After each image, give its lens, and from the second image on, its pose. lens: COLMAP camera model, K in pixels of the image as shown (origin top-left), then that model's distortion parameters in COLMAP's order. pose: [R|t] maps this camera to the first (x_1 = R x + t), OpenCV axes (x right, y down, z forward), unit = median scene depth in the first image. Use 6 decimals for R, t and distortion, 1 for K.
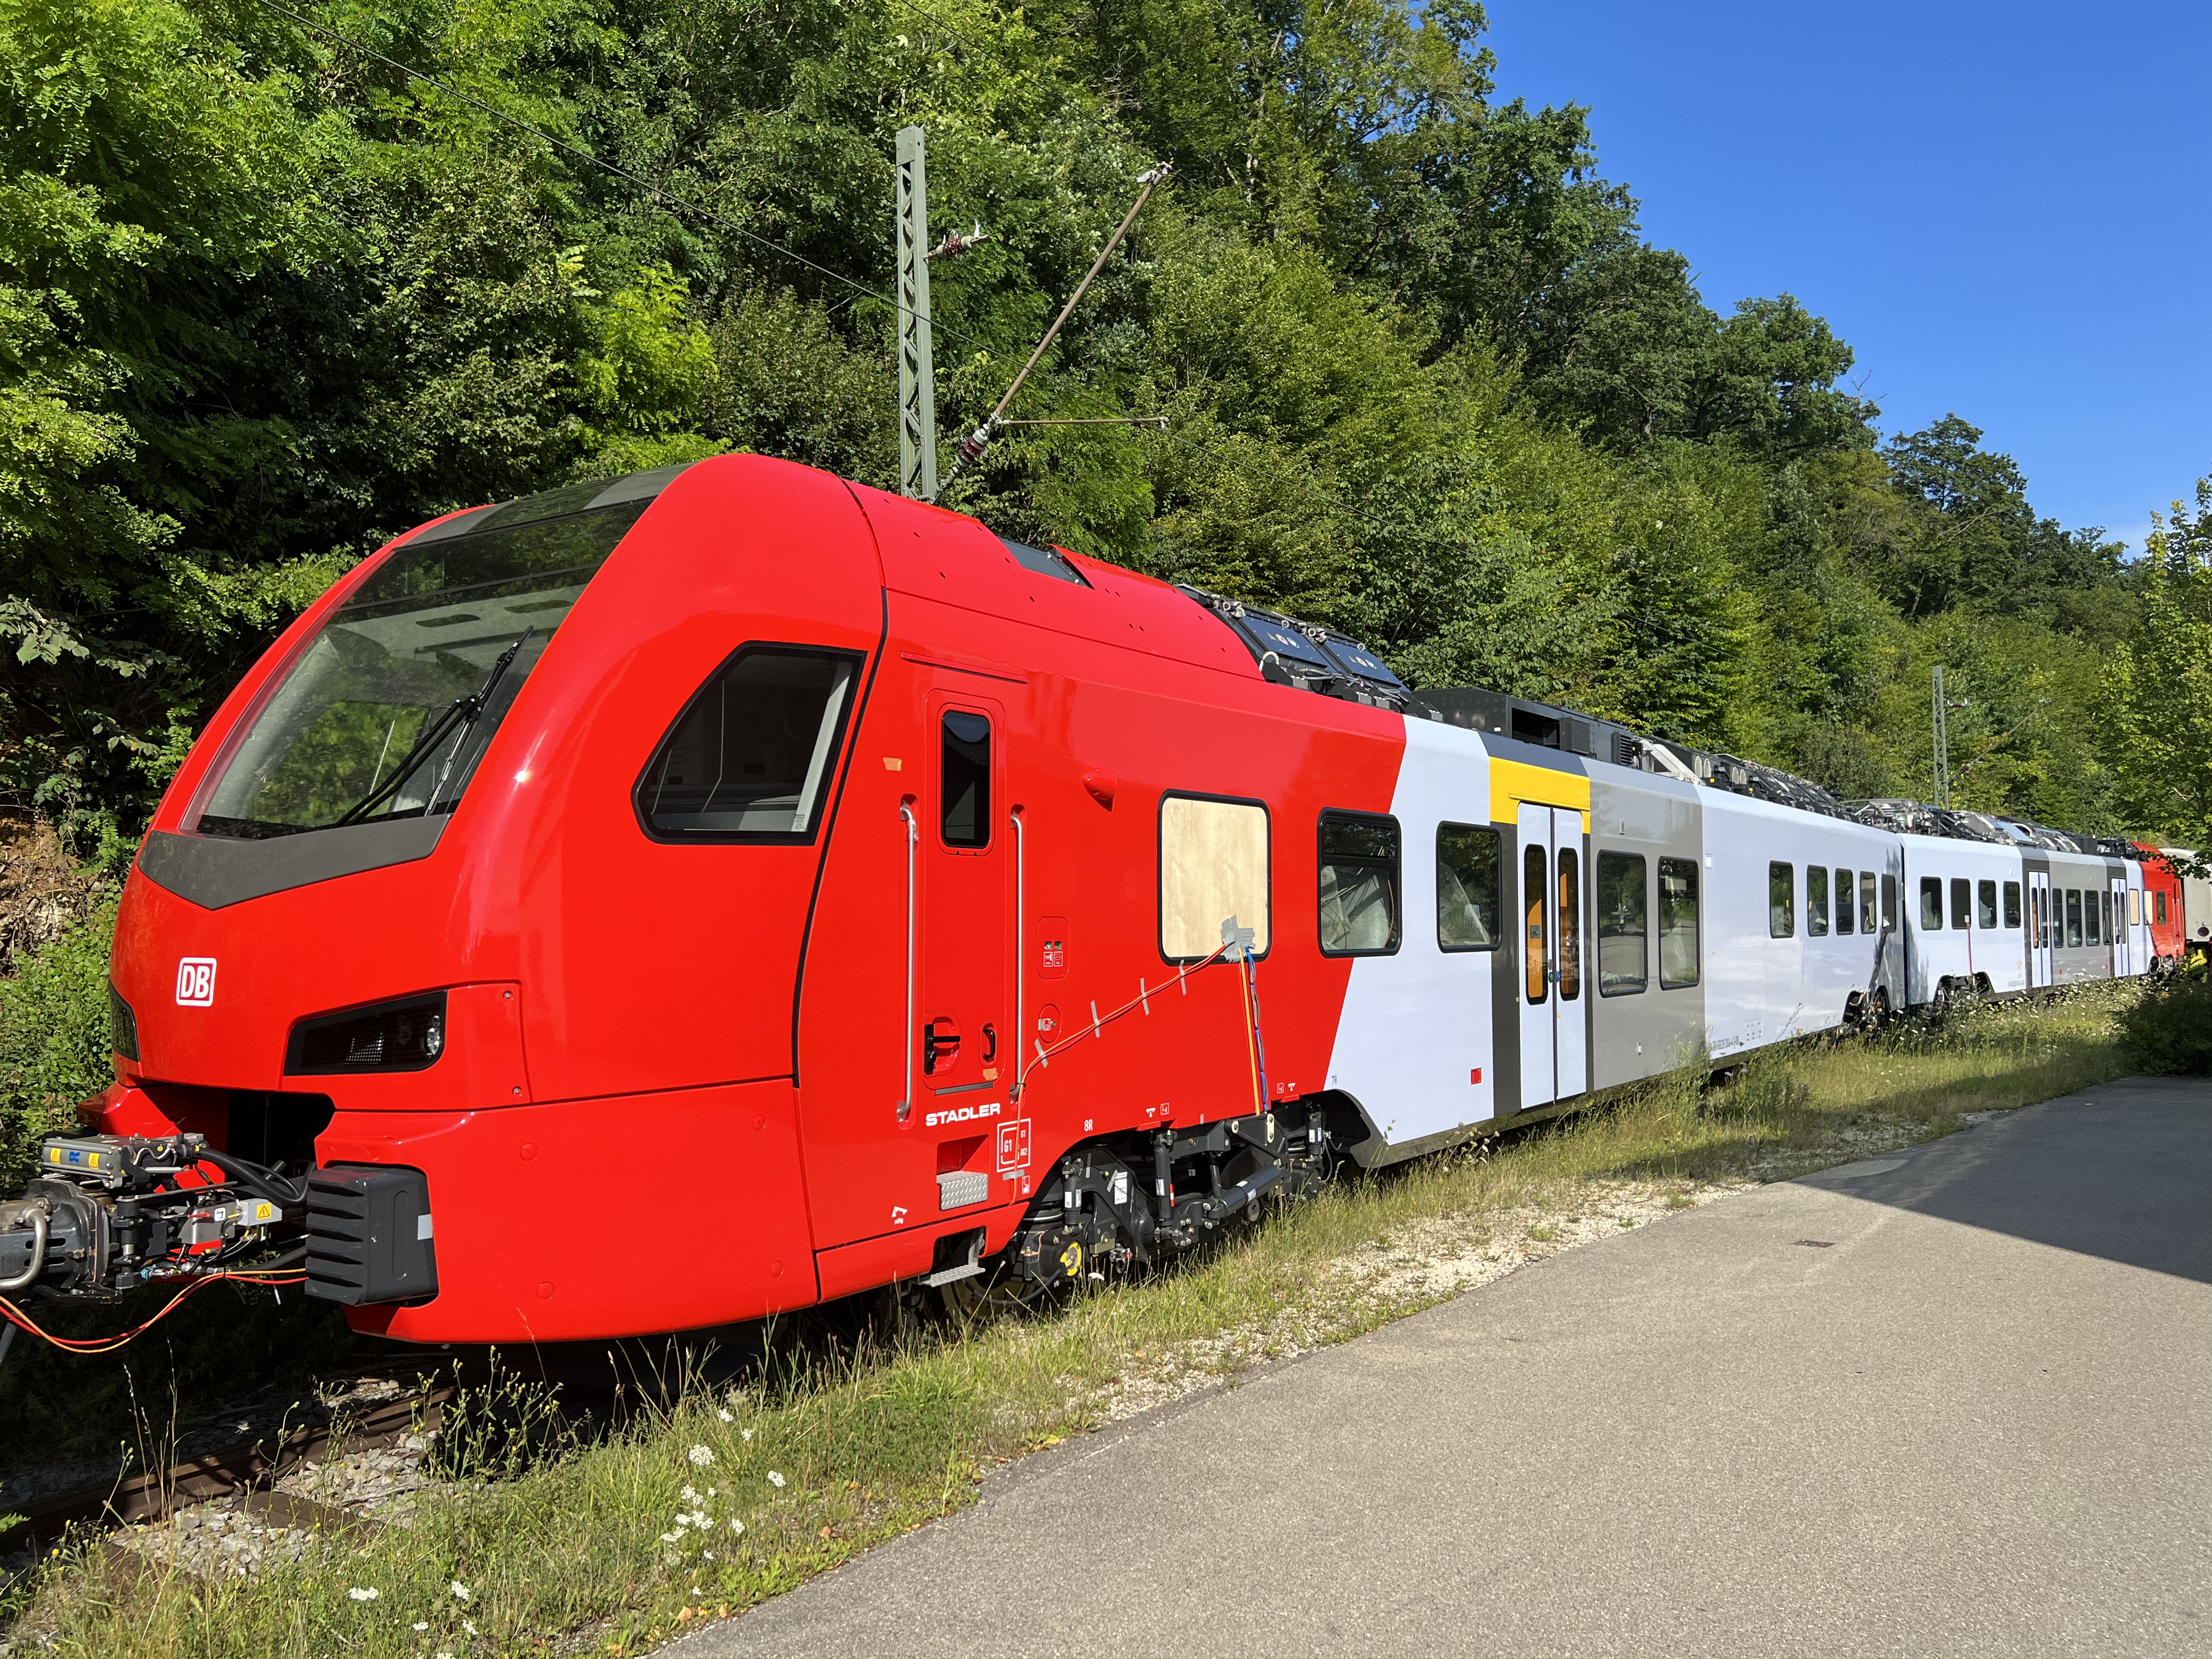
lens RADIAL K [[1647.9, 0, 1119.2], [0, 1647.9, 823.5], [0, 0, 1]] dist [0.053800, -0.058195]
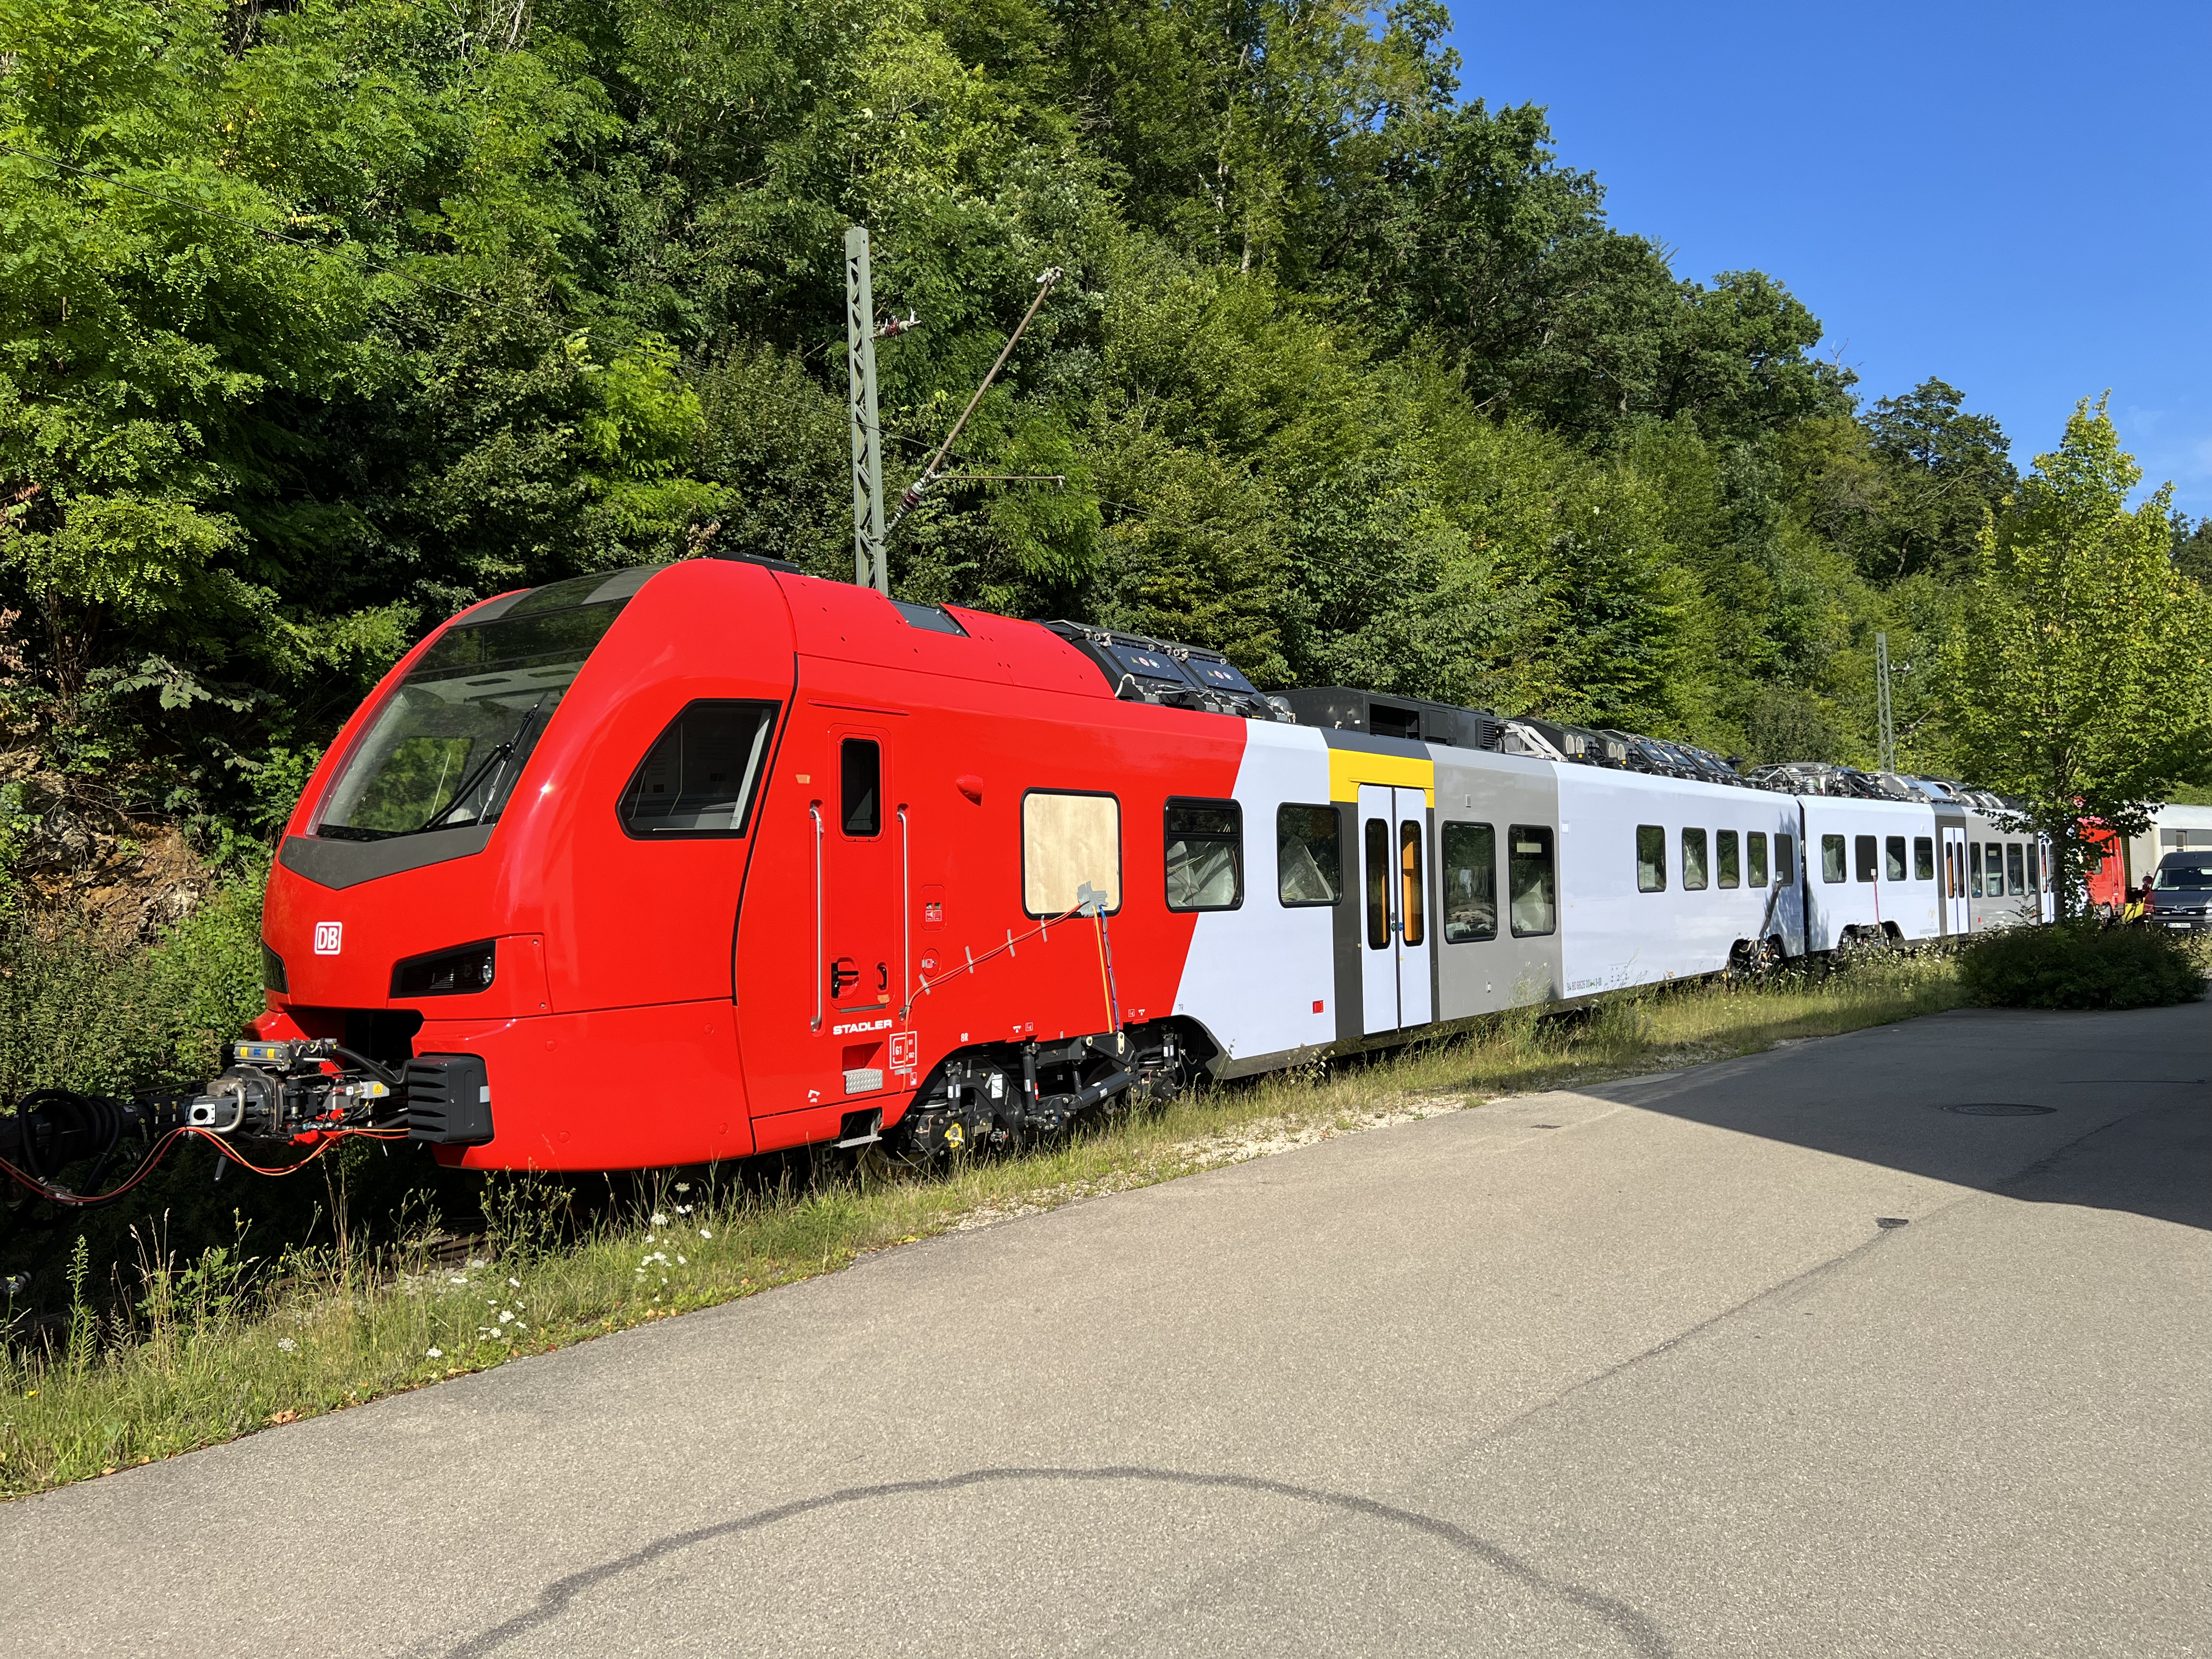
lens RADIAL K [[1647.9, 0, 1115.5], [0, 1647.9, 808.4], [0, 0, 1]] dist [0.053800, -0.058195]
pose [[0.999662, -0.018745, -0.018035, 0.062207], [0.018925, 0.999772, 0.009854, -0.007770], [0.017846, -0.010192, 0.999789, -0.164121]]
